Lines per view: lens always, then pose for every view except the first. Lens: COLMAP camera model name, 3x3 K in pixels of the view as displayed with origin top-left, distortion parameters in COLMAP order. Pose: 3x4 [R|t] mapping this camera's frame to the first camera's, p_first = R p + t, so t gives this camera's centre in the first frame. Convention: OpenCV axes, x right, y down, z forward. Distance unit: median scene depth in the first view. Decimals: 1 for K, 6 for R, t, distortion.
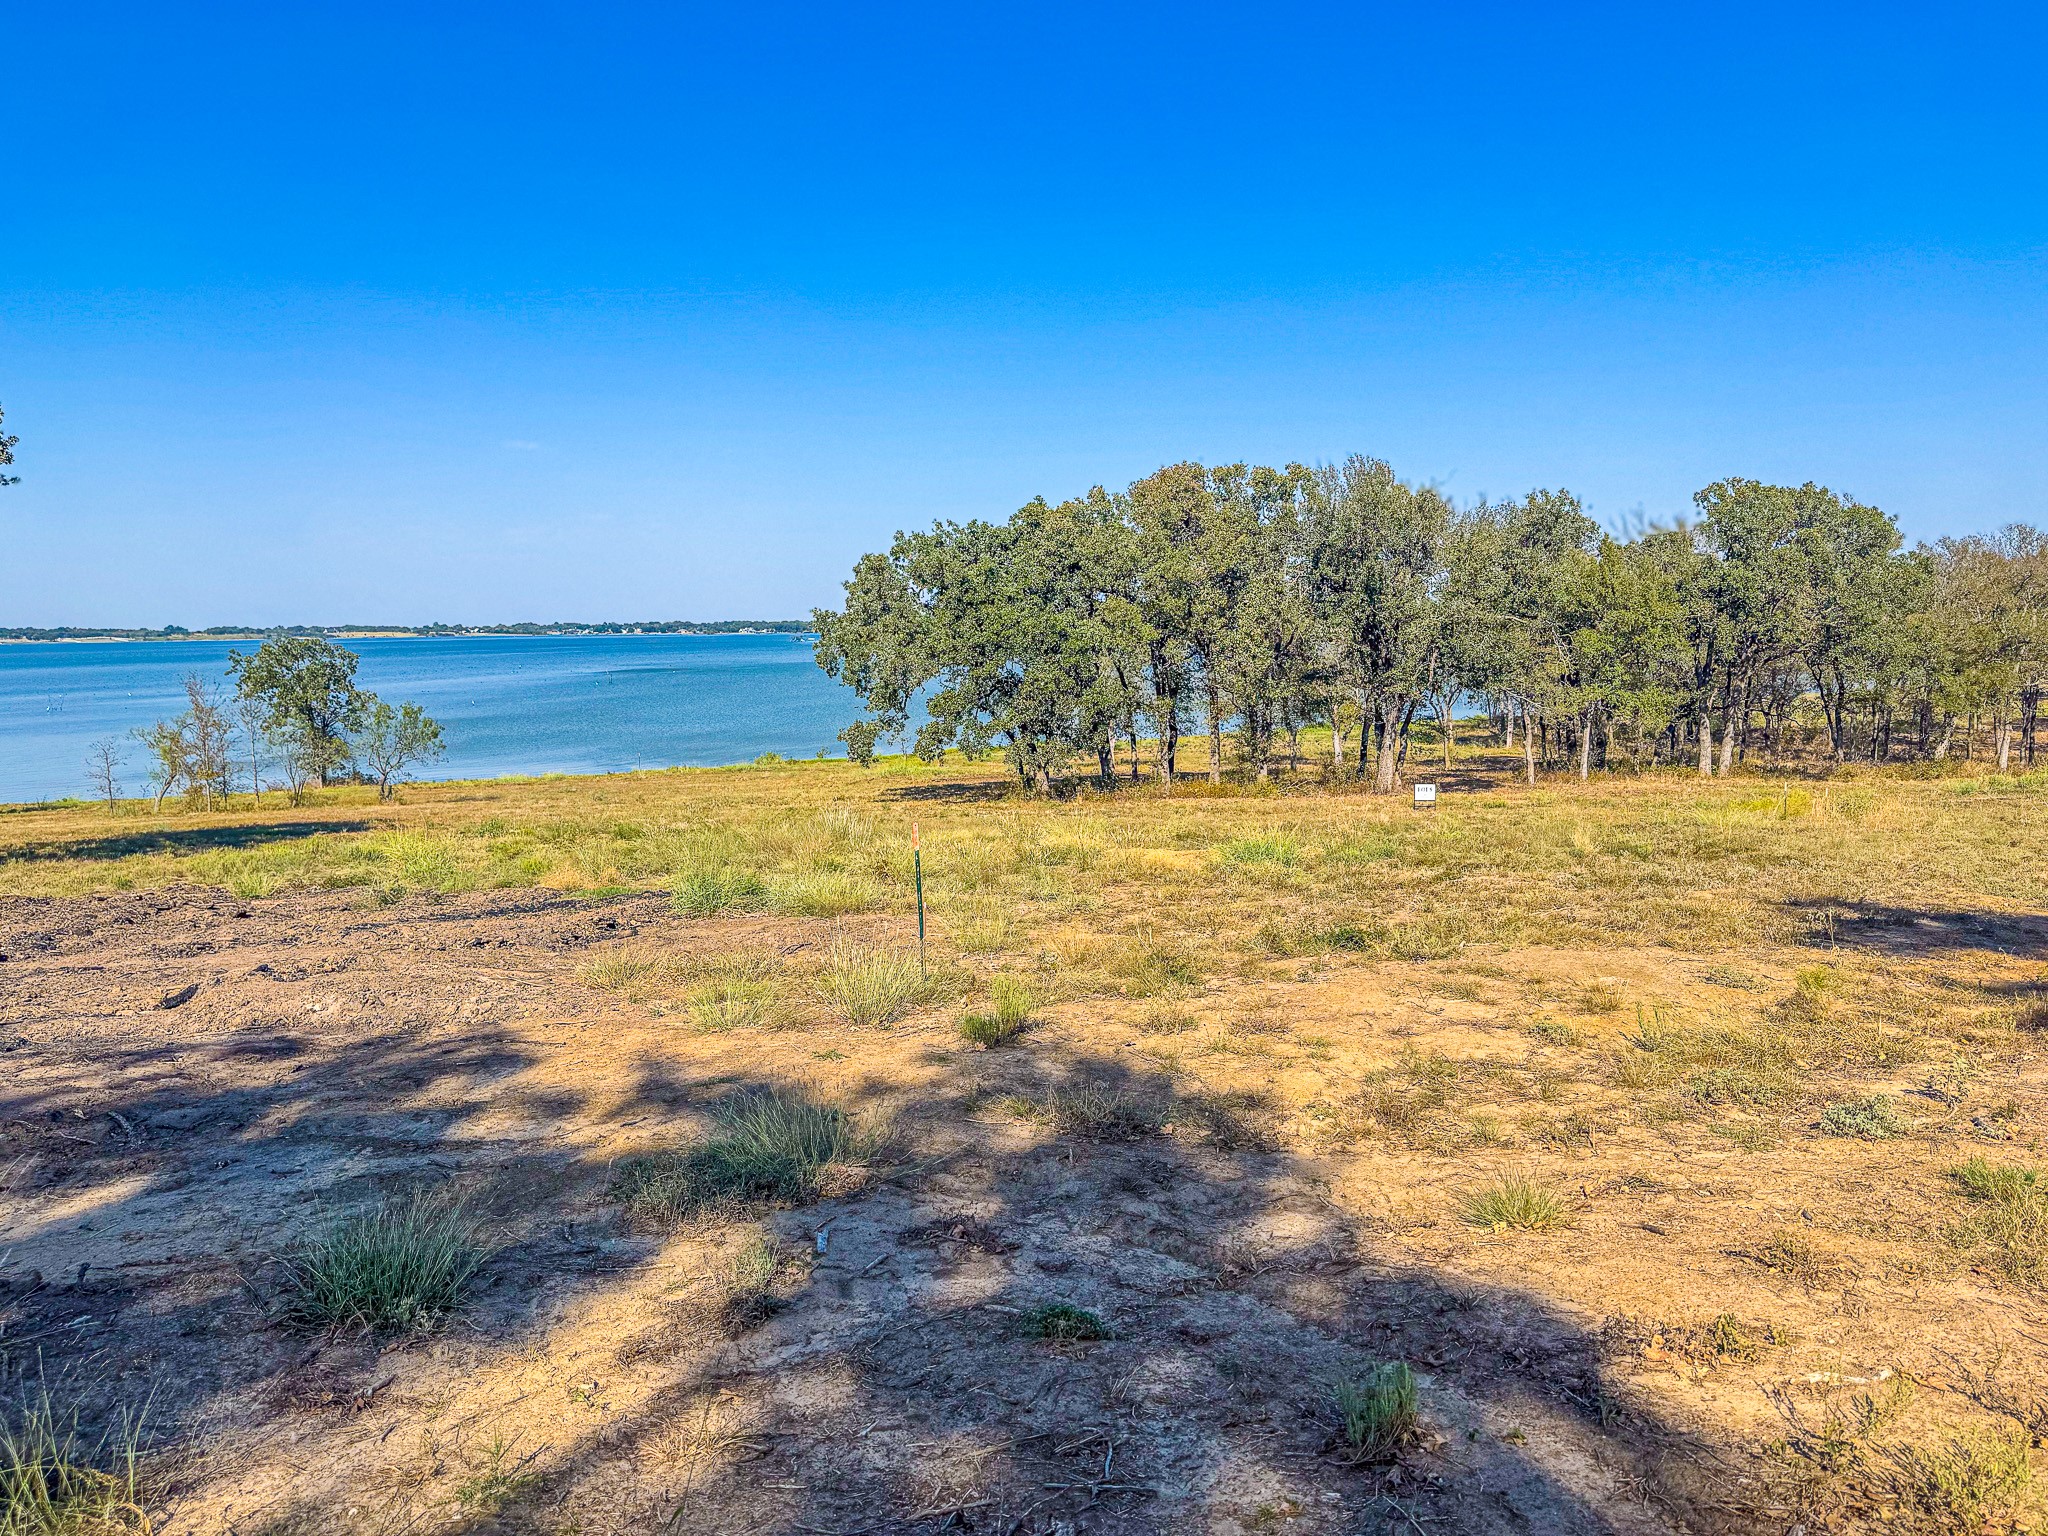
lens RADIAL K [[1413.3, 0, 1008.7], [0, 1413.3, 804.8], [0, 0, 1]] dist [0.085638, -0.132085]
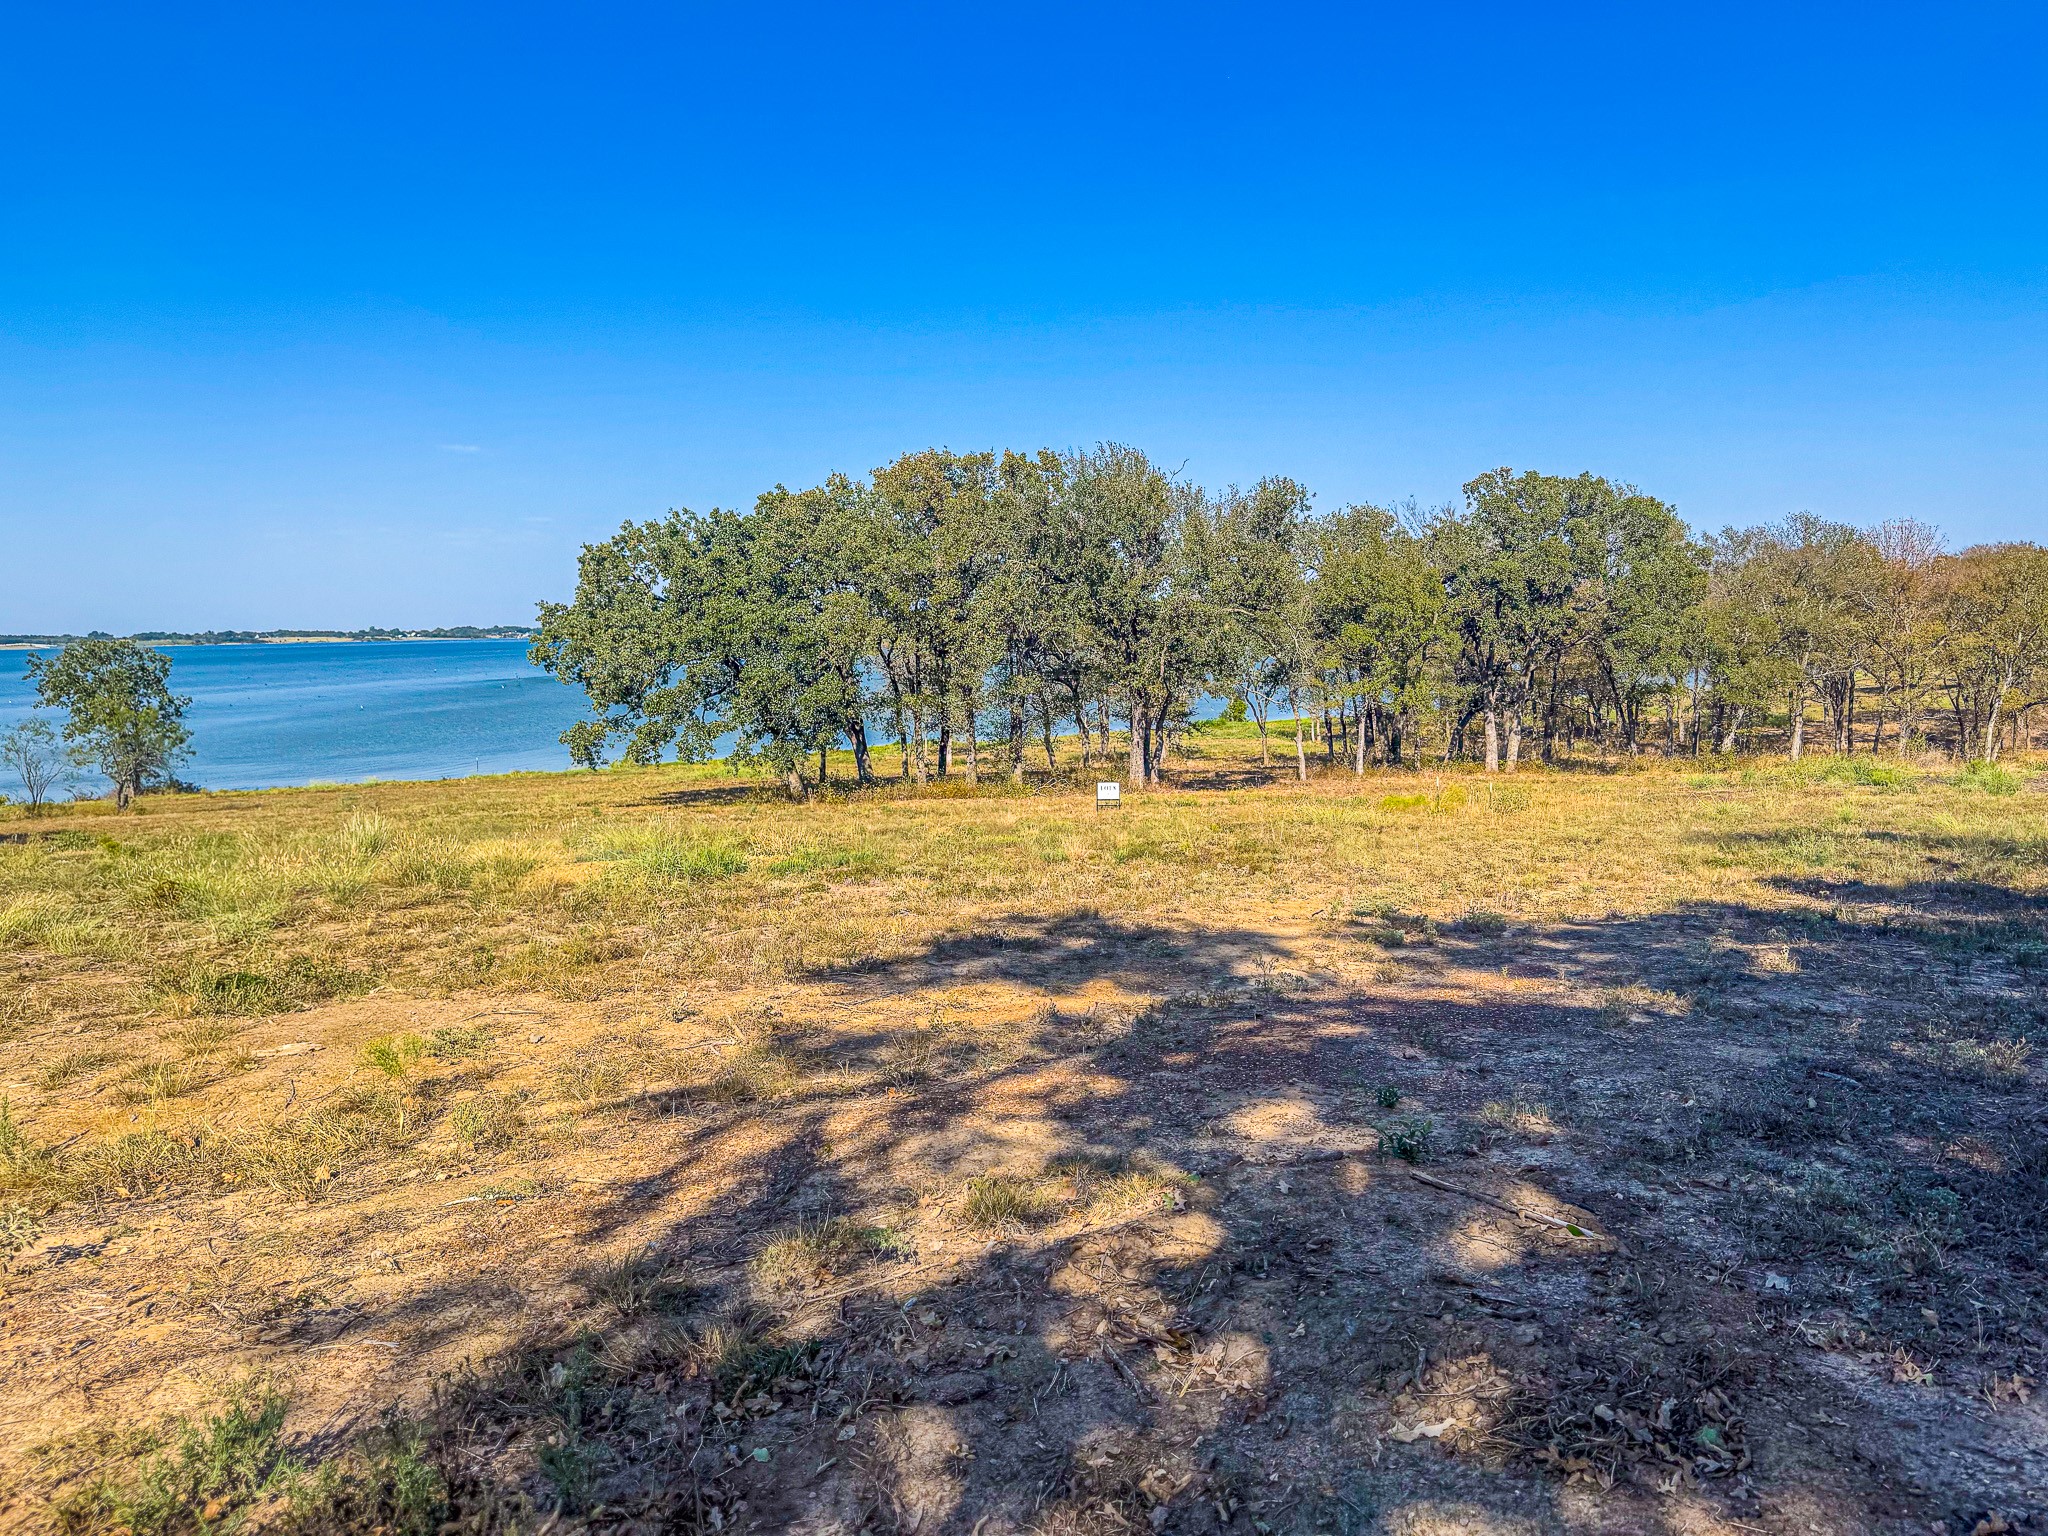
lens RADIAL K [[1404.1, 0, 1034.1], [0, 1404.1, 791.1], [0, 0, 1]] dist [0.126724, -0.209593]
pose [[0.998701, -0.010234, 0.049919, 0.141284], [0.010759, 0.999889, -0.010270, 0.000253], [-0.049808, 0.010794, 0.998700, 0.043224]]
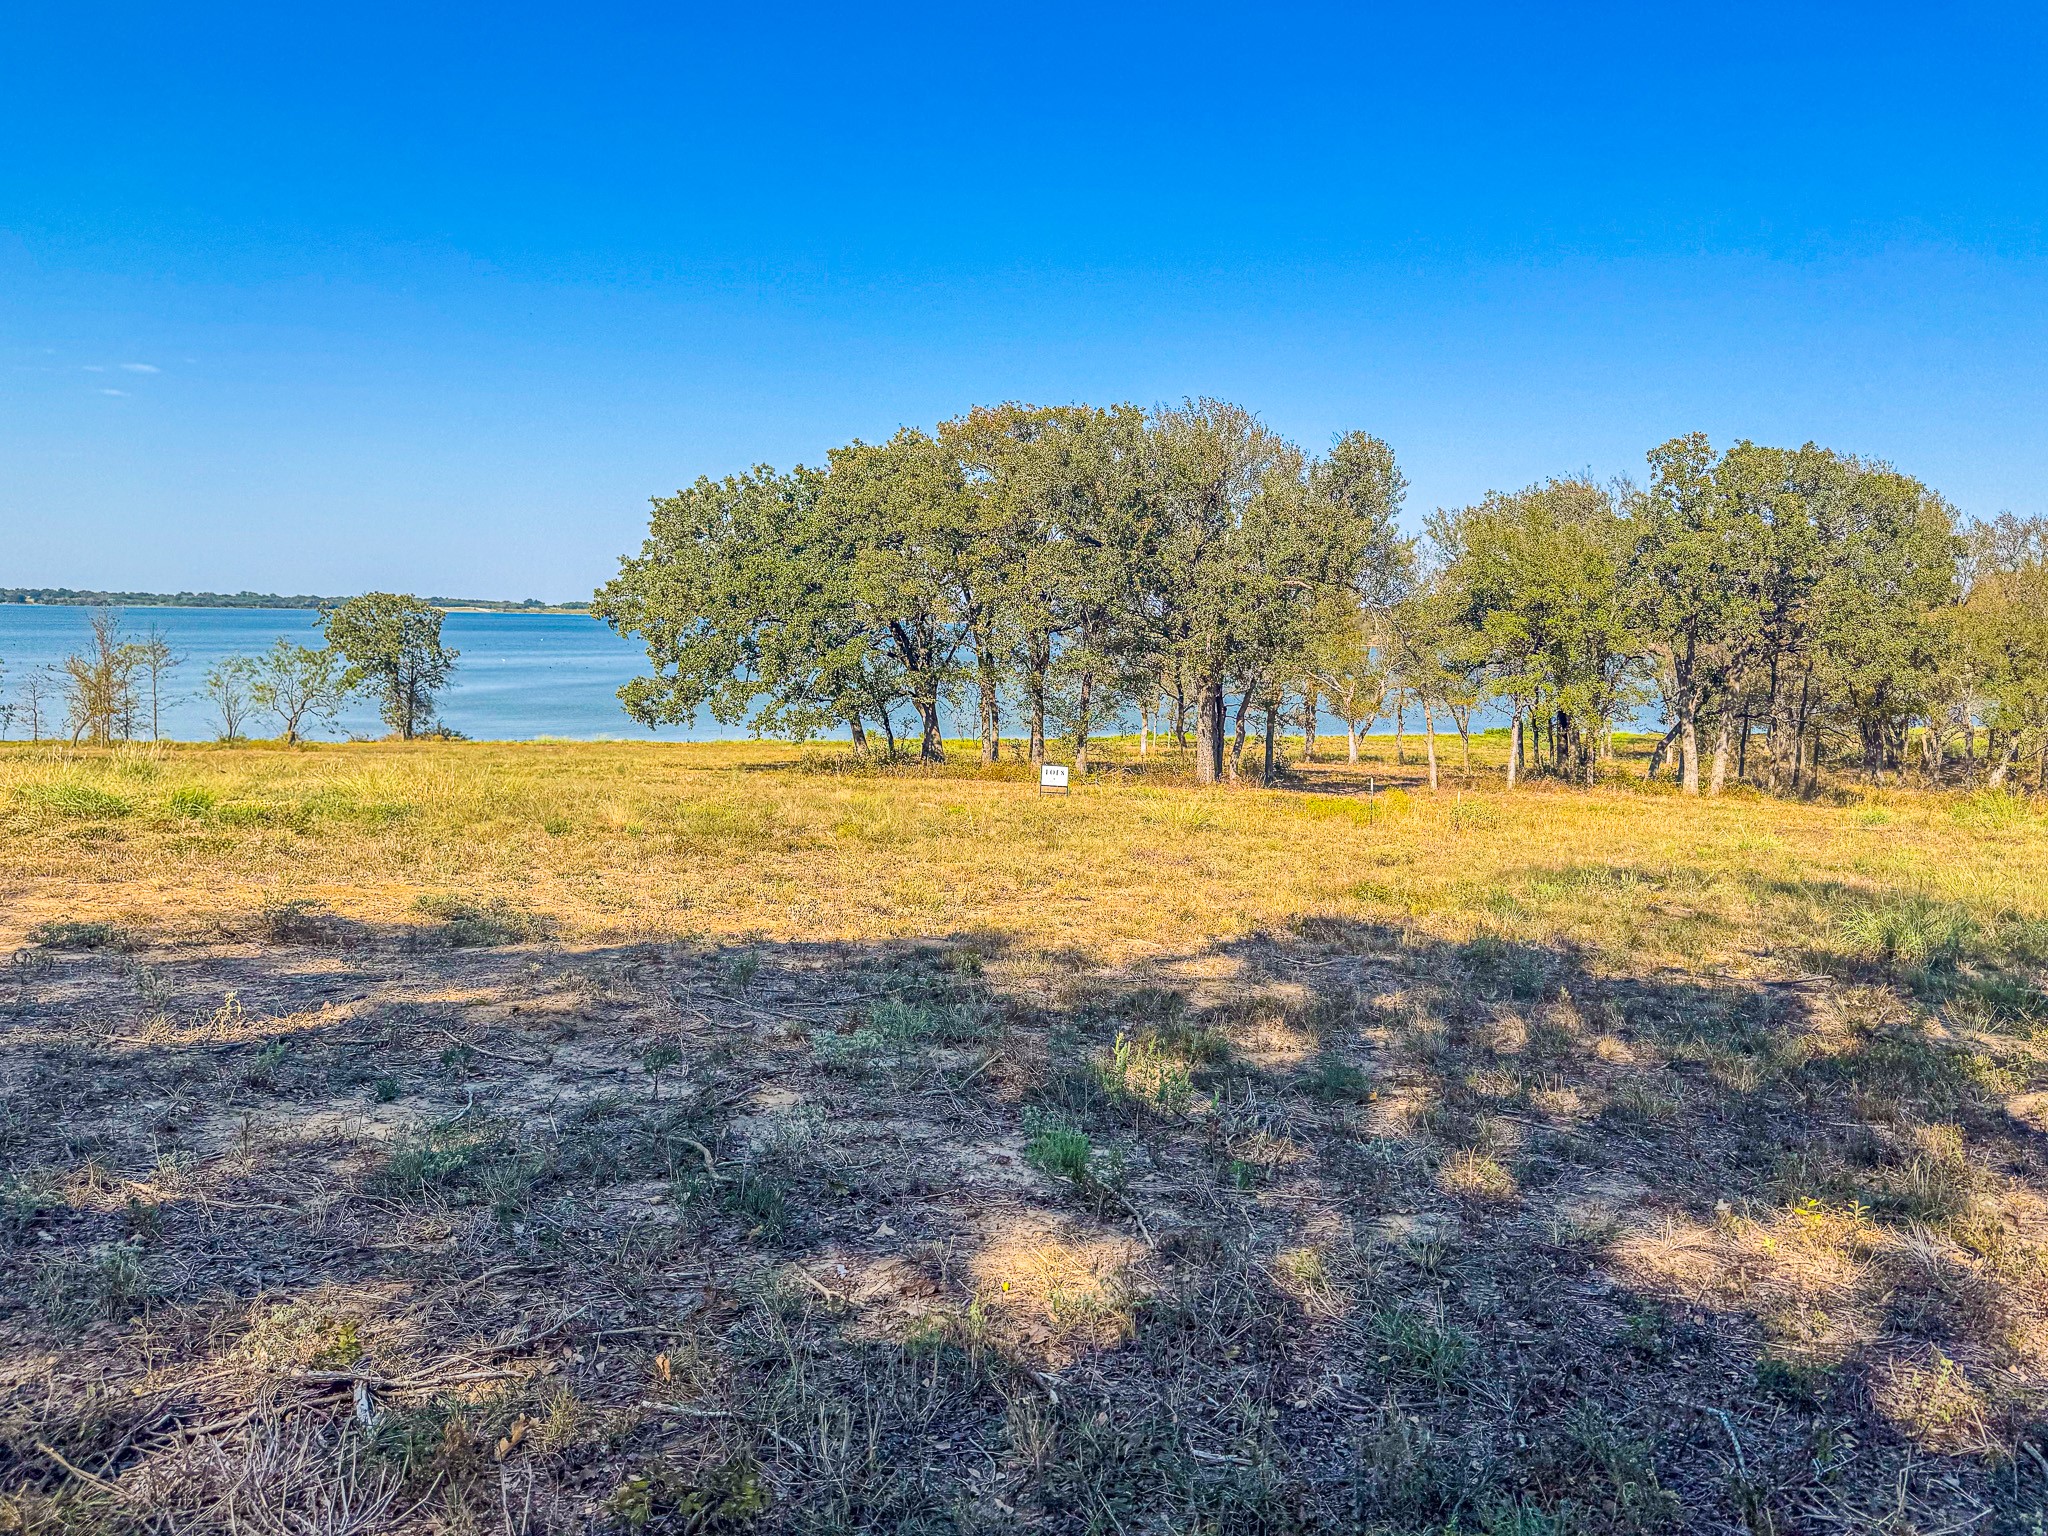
lens RADIAL K [[1439.3, 0, 1074.0], [0, 1439.3, 712.1], [0, 0, 1]] dist [0.090839, -0.141486]
pose [[0.984664, 0.046074, -0.168266, 0.319250], [-0.056646, 0.996675, -0.058573, 0.001856], [0.165008, 0.067206, 0.984000, 0.126672]]
